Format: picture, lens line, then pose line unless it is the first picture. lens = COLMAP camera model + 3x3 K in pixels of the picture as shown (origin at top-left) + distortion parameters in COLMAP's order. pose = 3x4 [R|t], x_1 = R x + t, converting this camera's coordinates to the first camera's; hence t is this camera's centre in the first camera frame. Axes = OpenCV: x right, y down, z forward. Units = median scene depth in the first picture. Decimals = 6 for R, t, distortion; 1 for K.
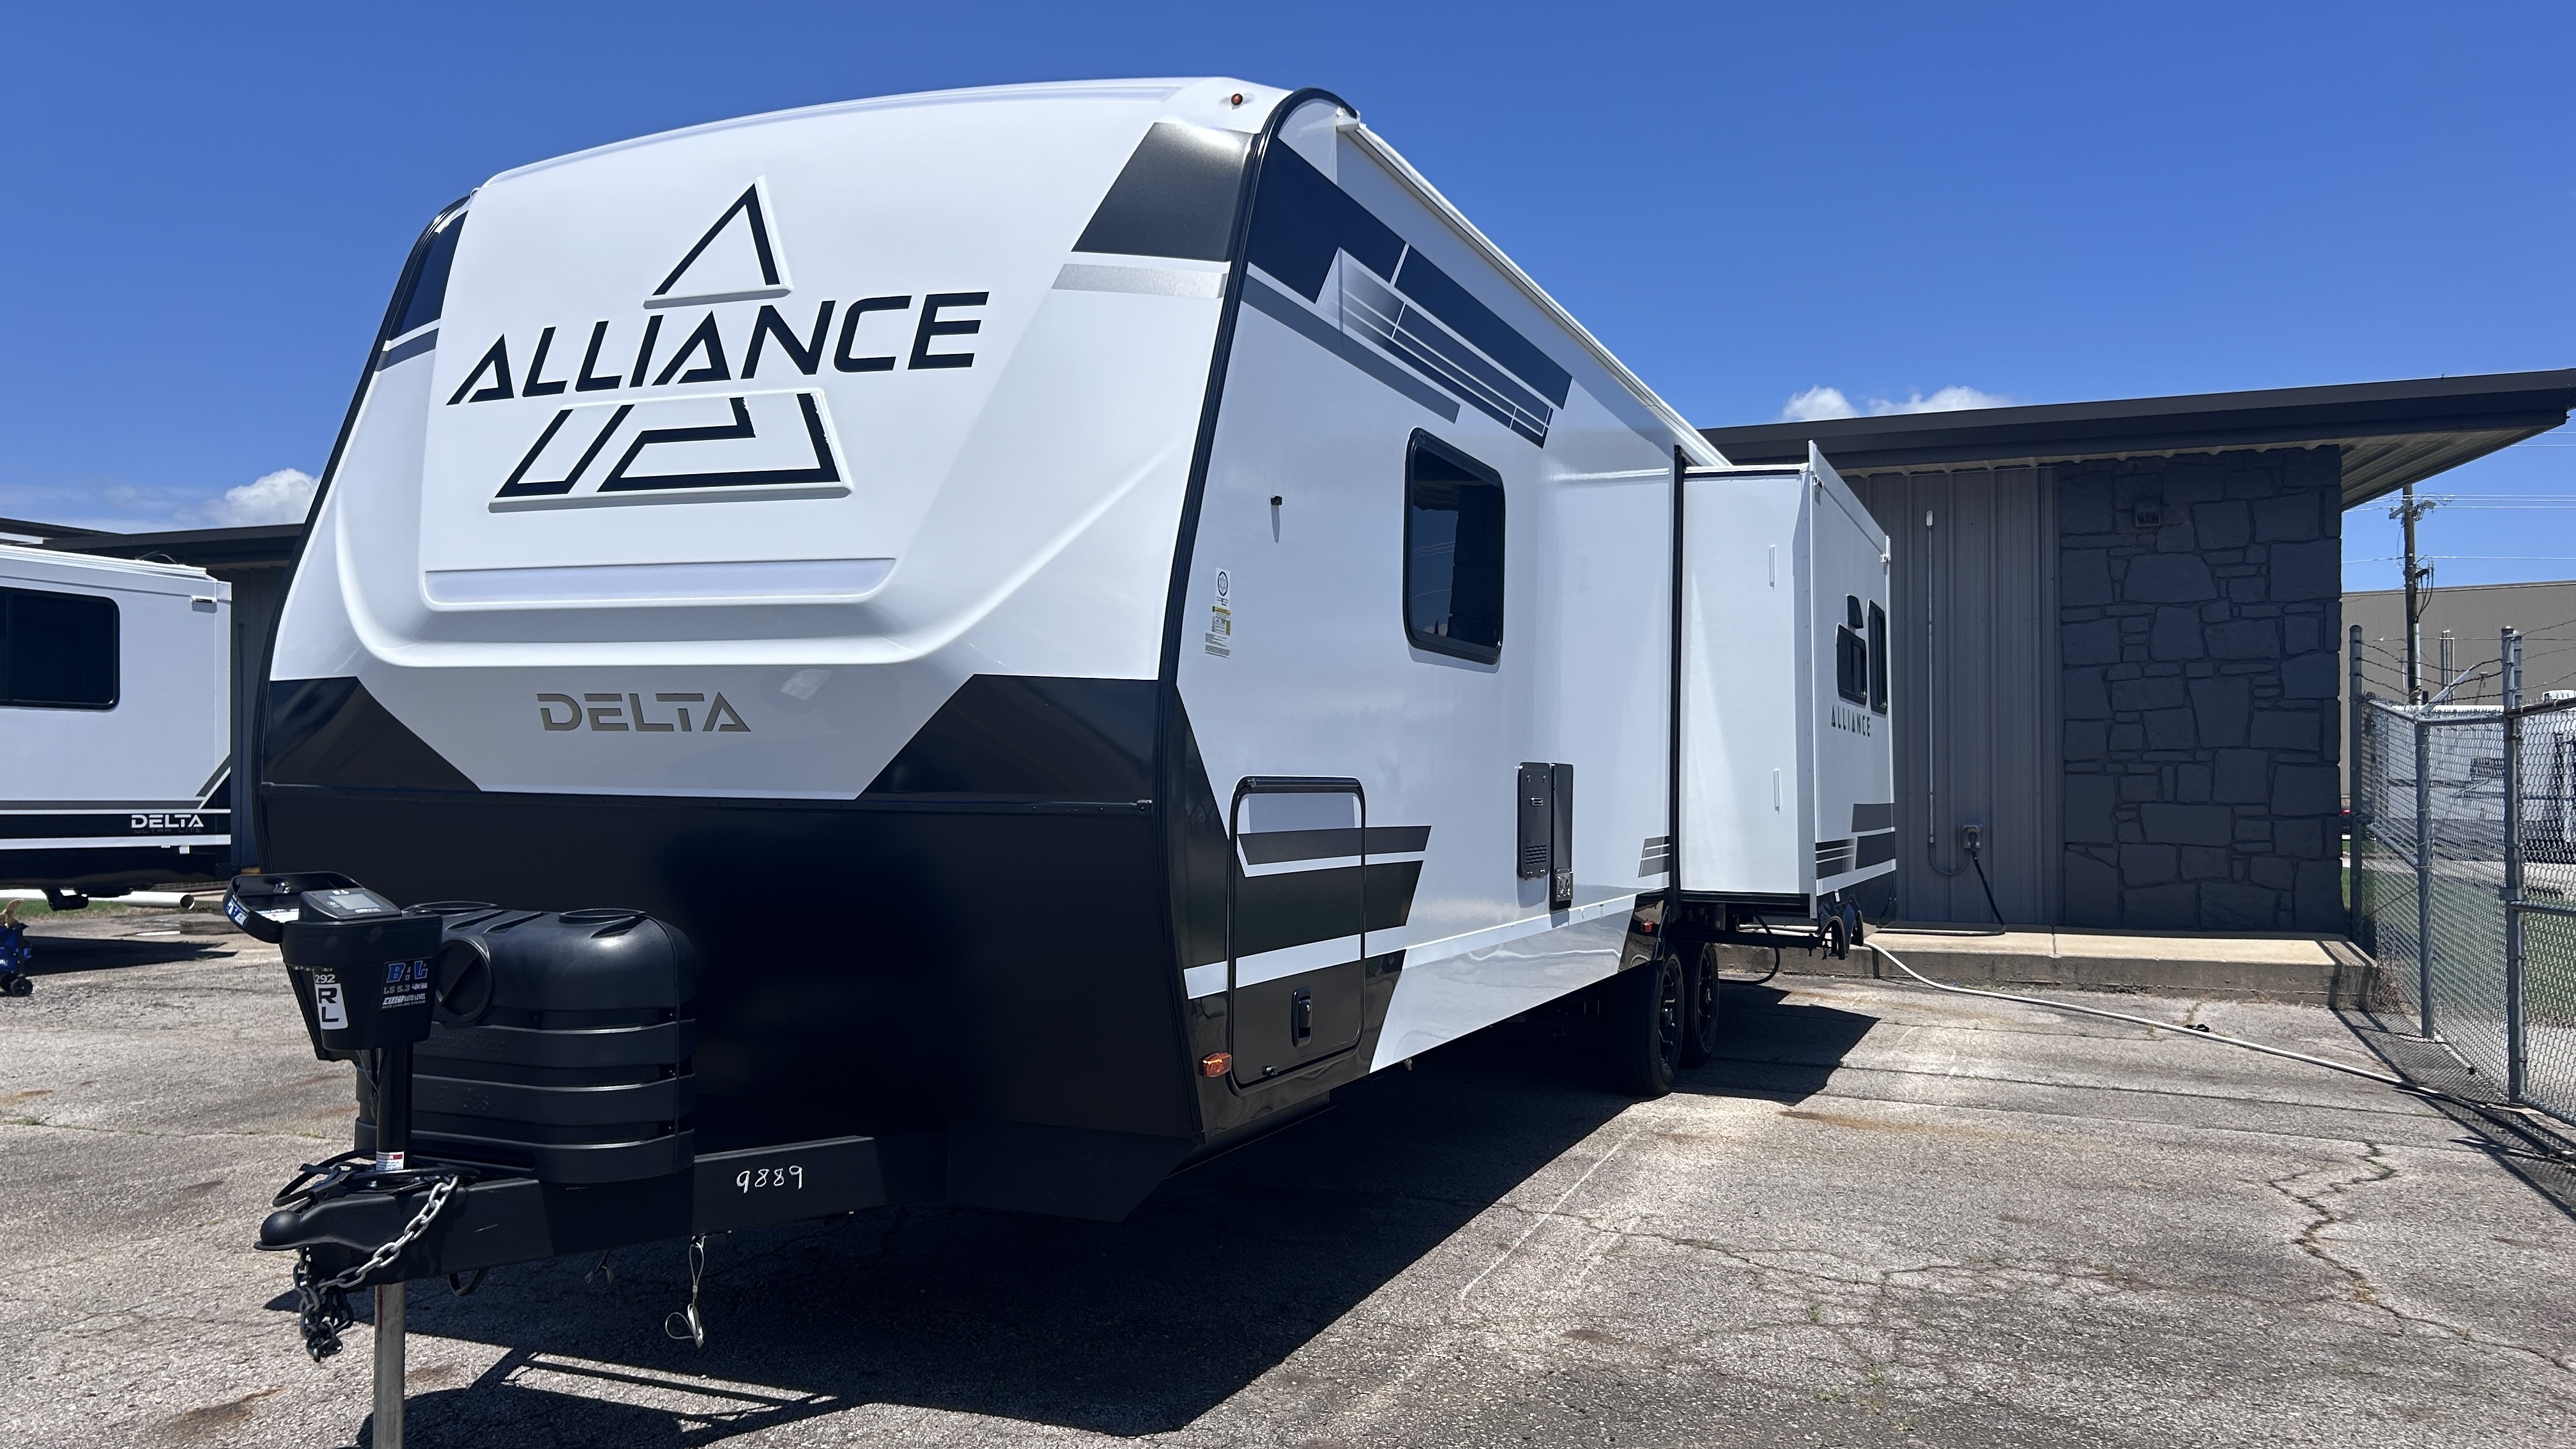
lens RADIAL K [[1986.9, 0, 1374.7], [0, 1986.9, 758.9], [0, 0, 1]] dist [0.010855, -0.120629]
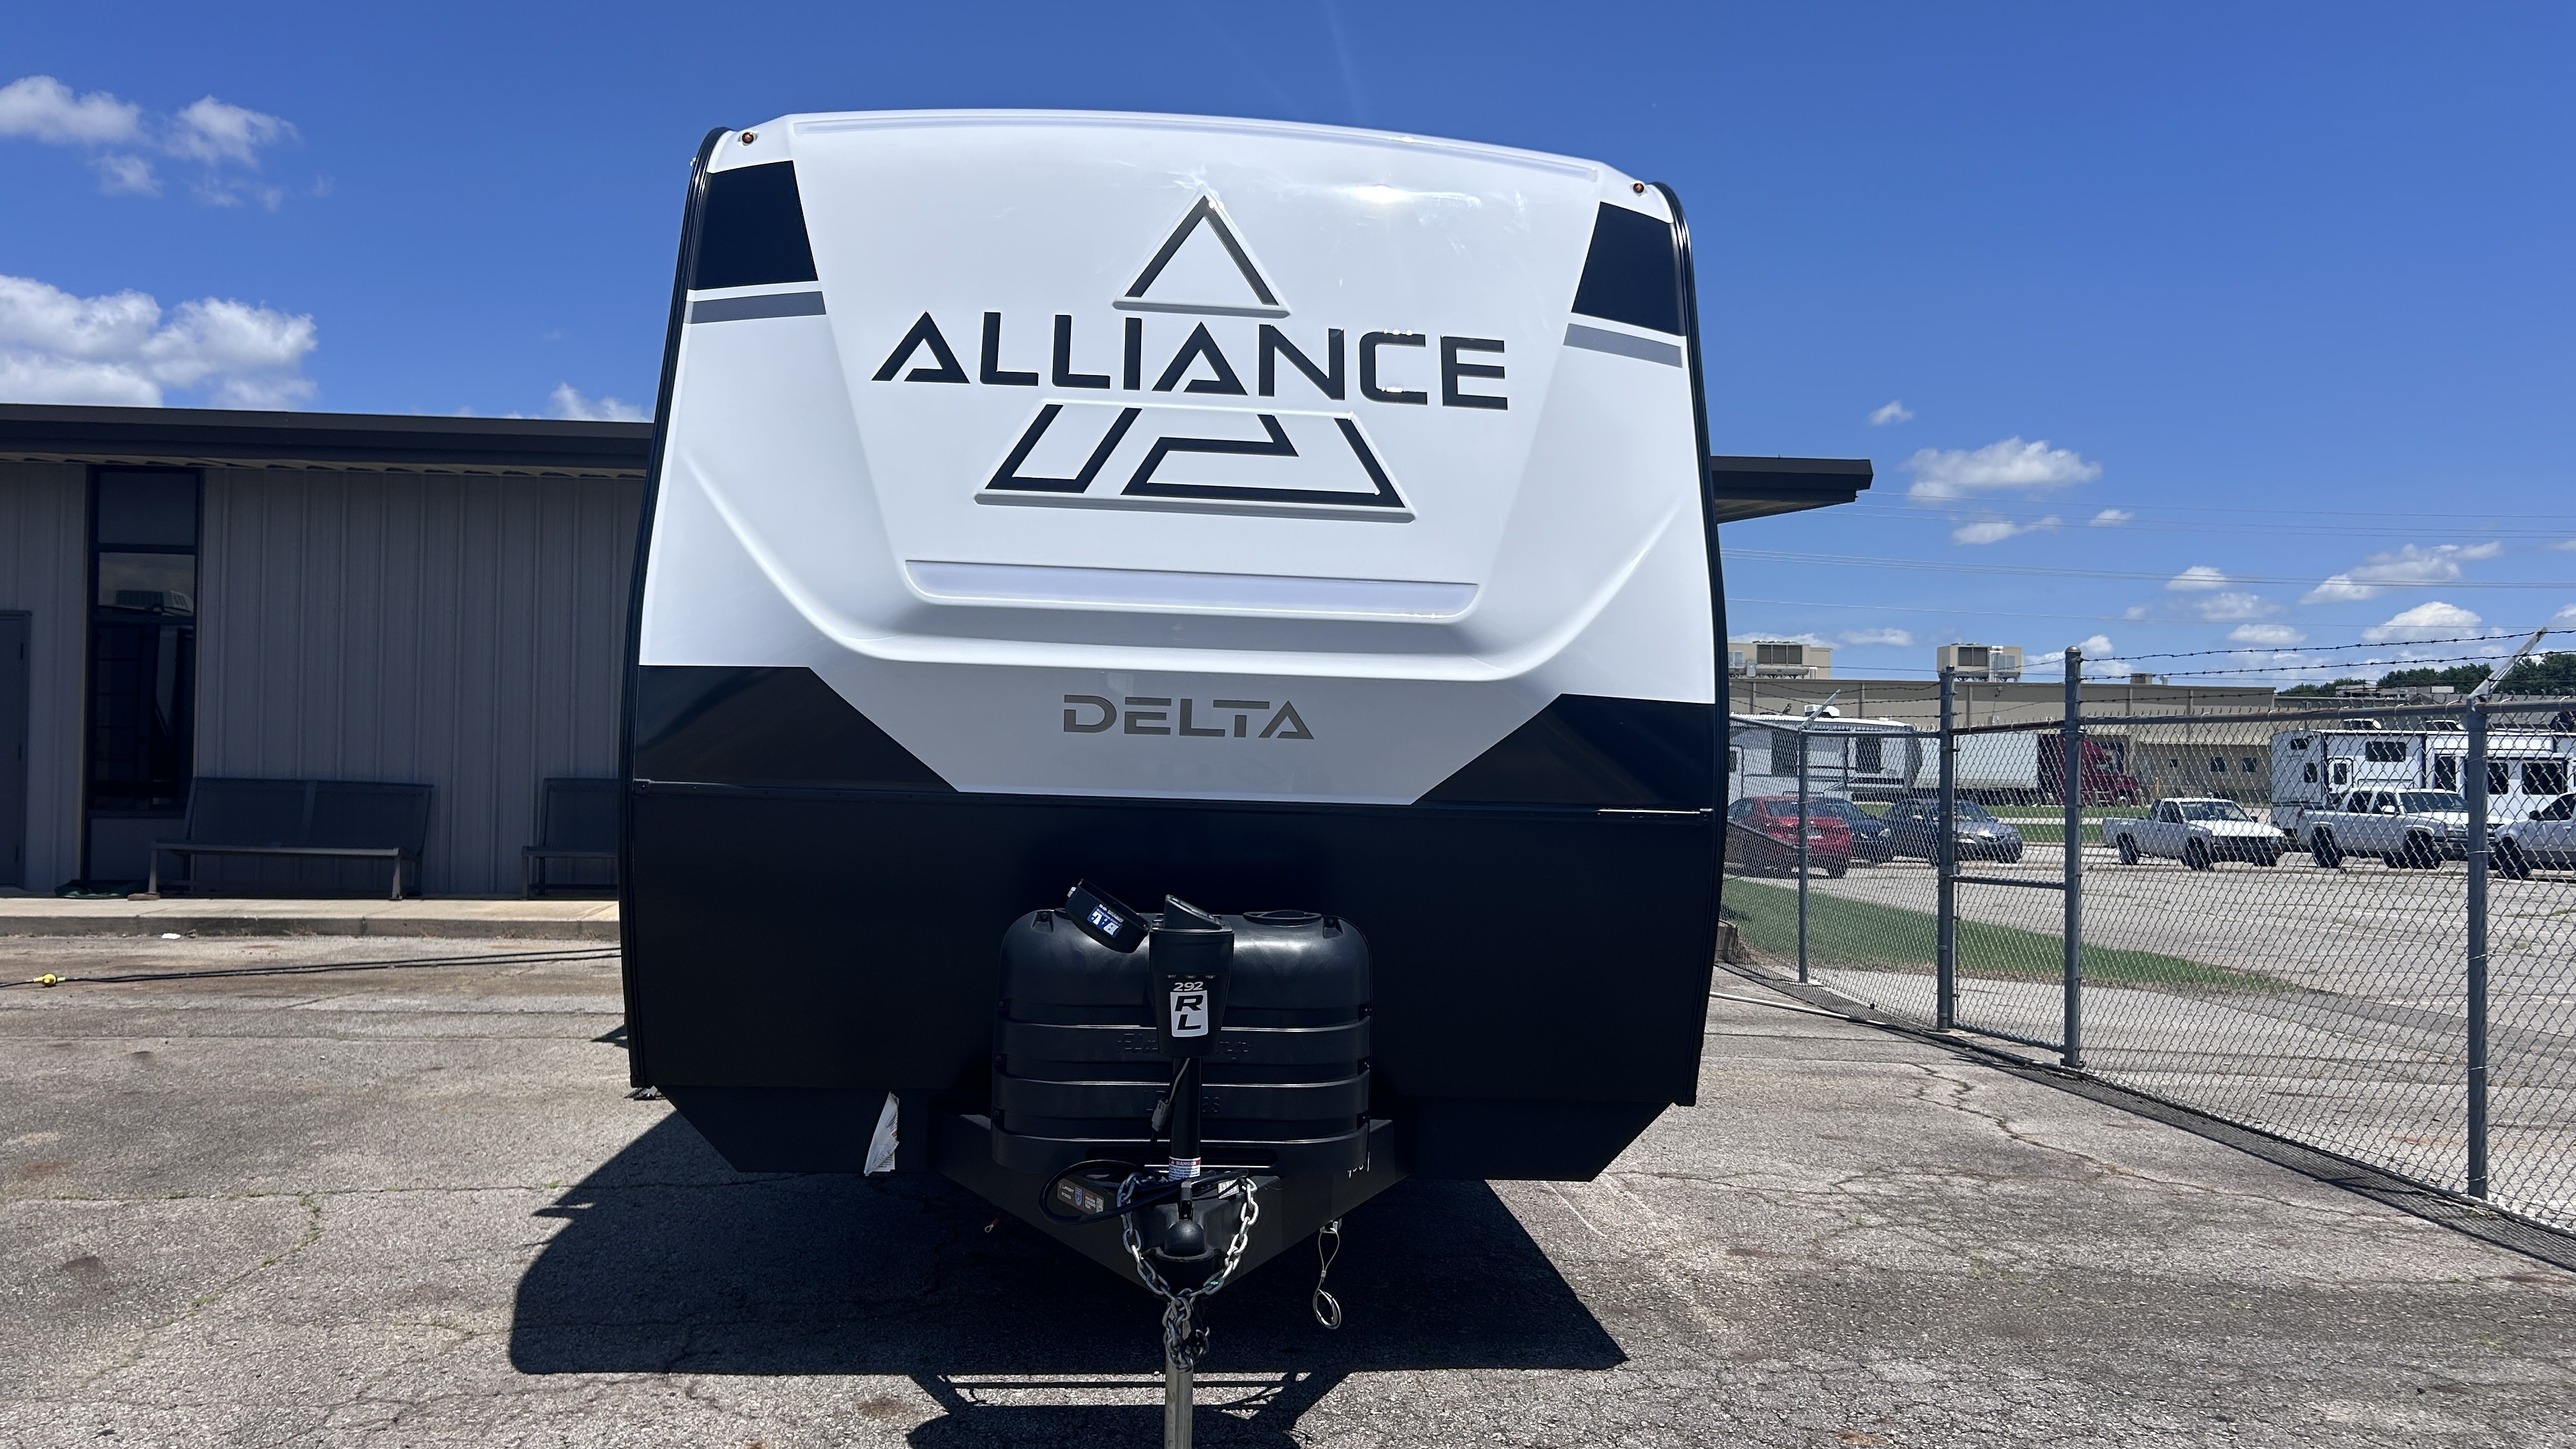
lens RADIAL K [[1982.5, 0, 1346.3], [0, 1982.5, 766.2], [0, 0, 1]] dist [0.083681, 0.000433]
pose [[0.900323, 0.013114, 0.435025, -0.726604], [-0.019574, 0.999755, 0.010372, -0.010330], [-0.434782, -0.017854, 0.900359, 0.045891]]
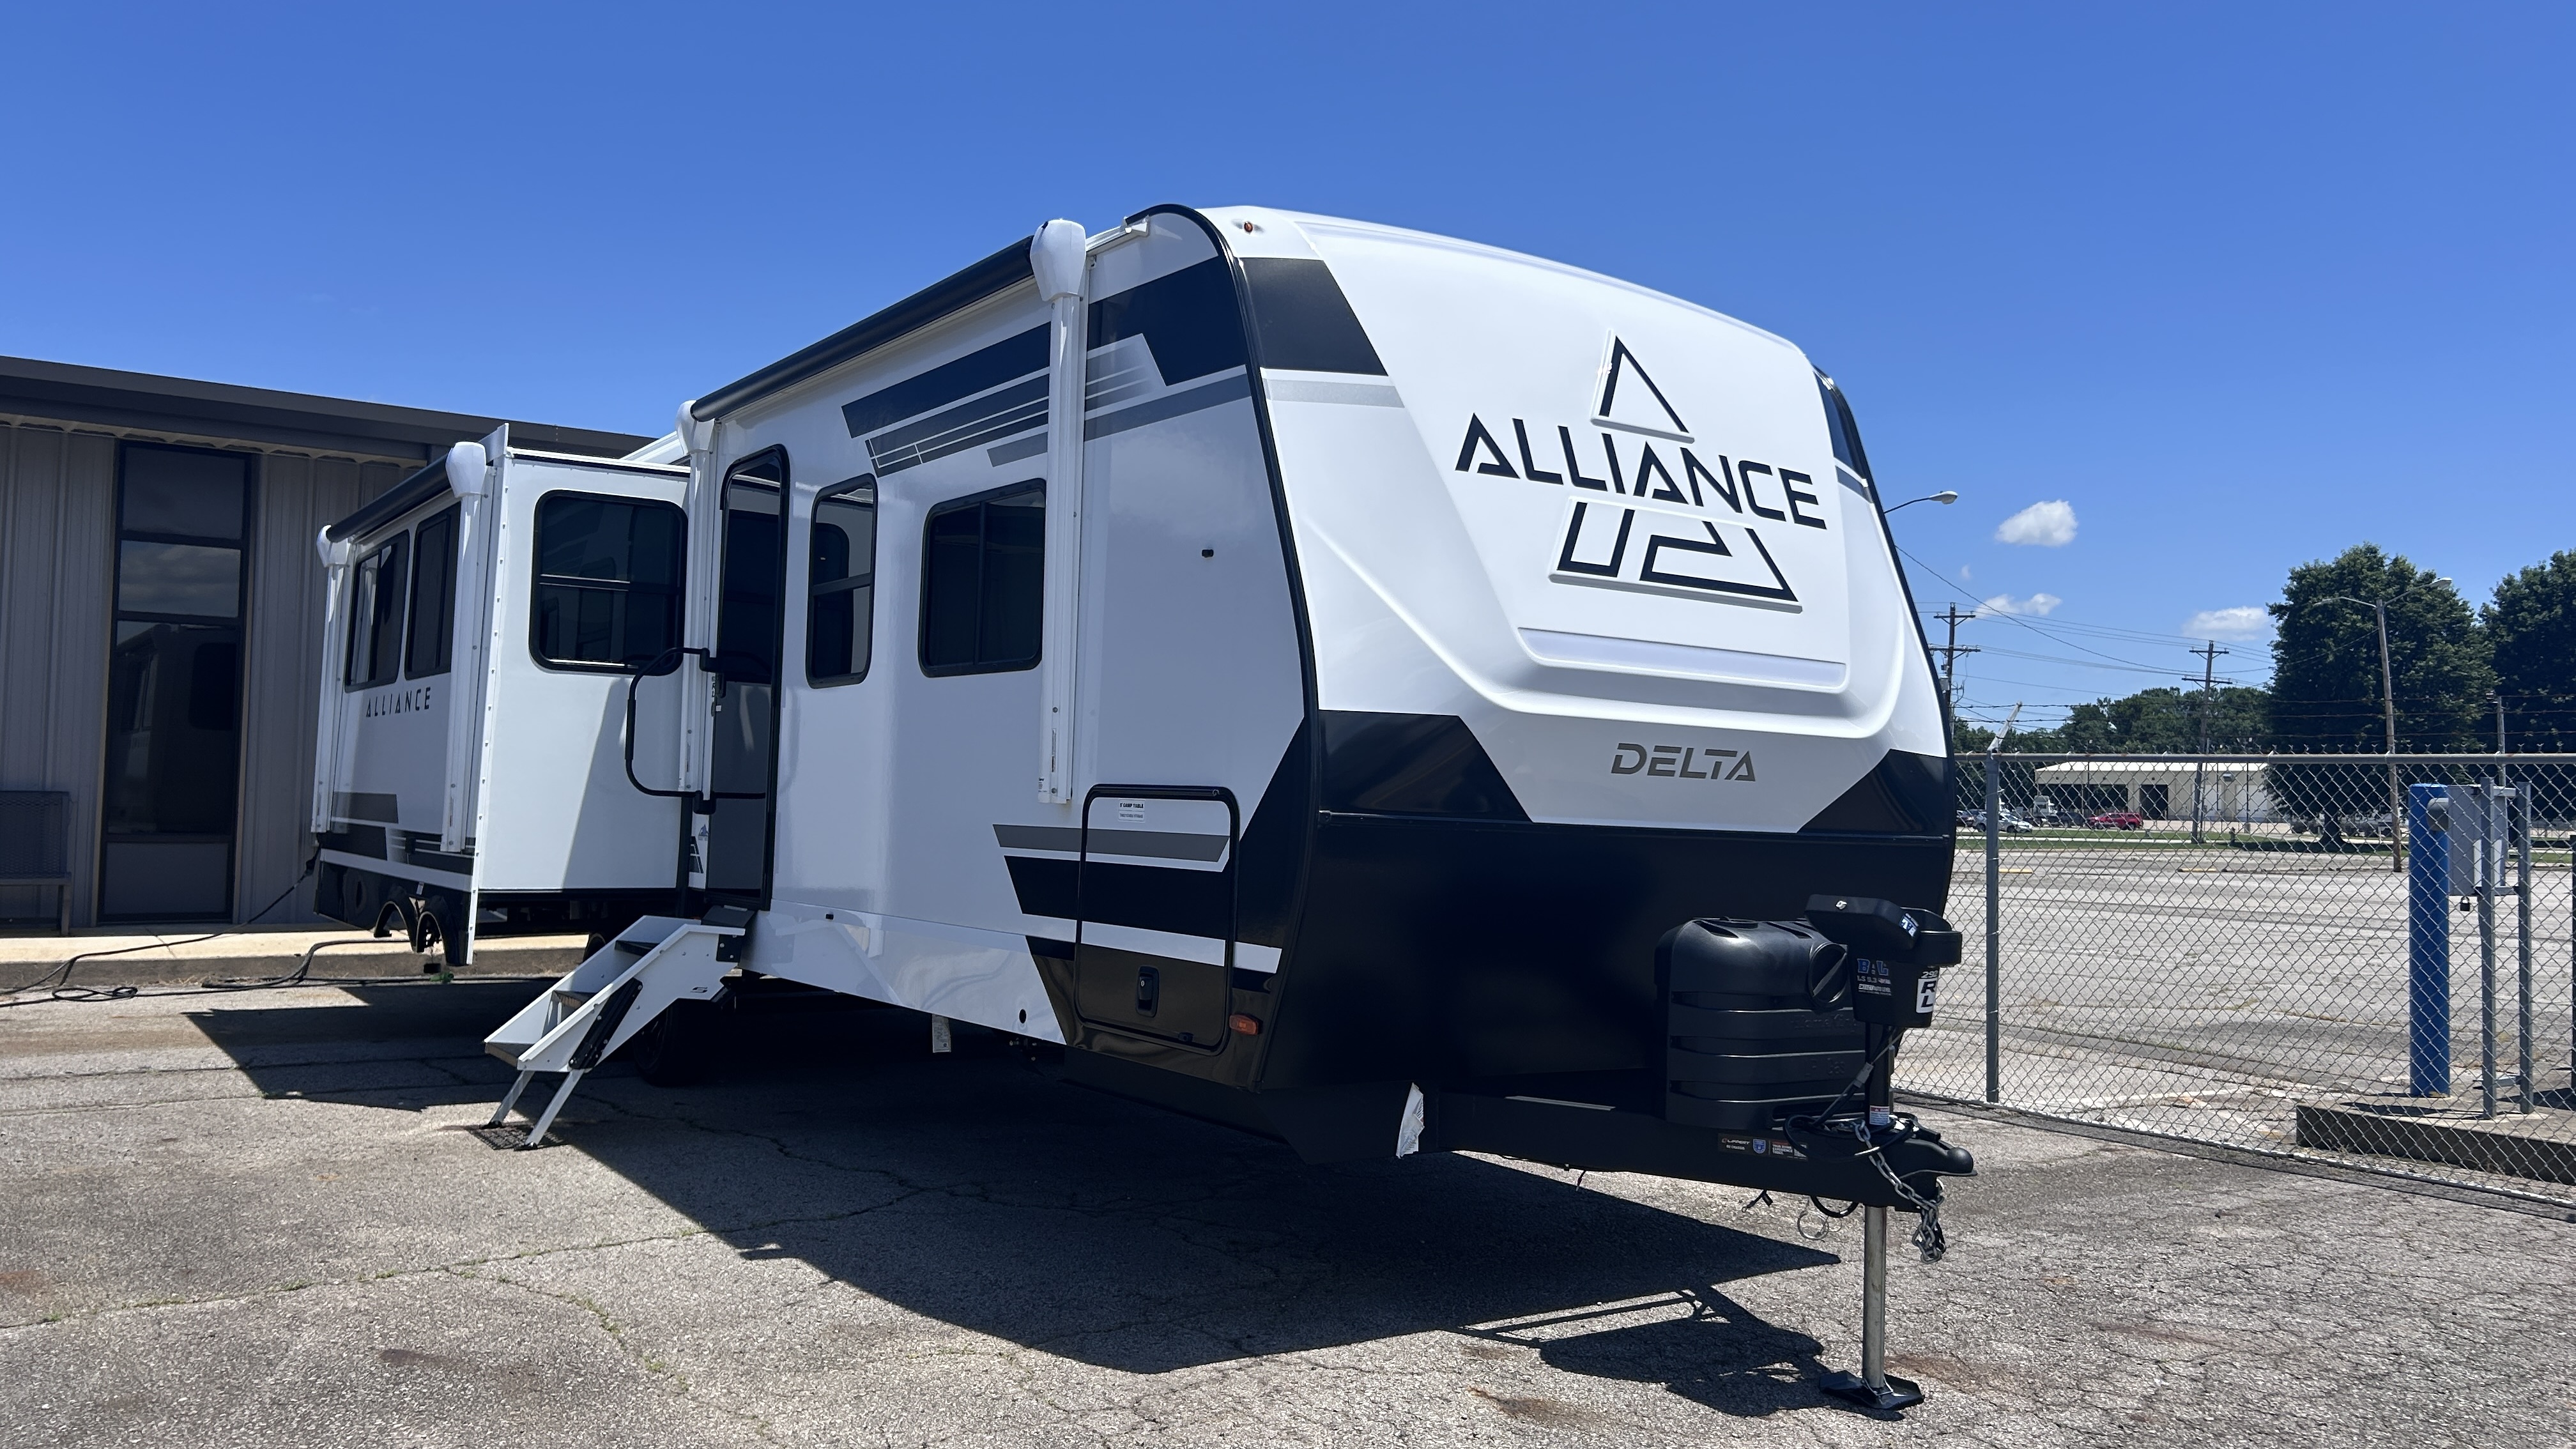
lens RADIAL K [[1948.9, 0, 1288.0], [0, 1948.9, 724.5], [0, 0, 1]] dist [0.028644, -0.004128]
pose [[0.582863, 0.044559, 0.811348, -1.498671], [-0.032721, 0.998973, -0.031357, -0.000546], [-0.811911, -0.008271, 0.583722, 0.473424]]
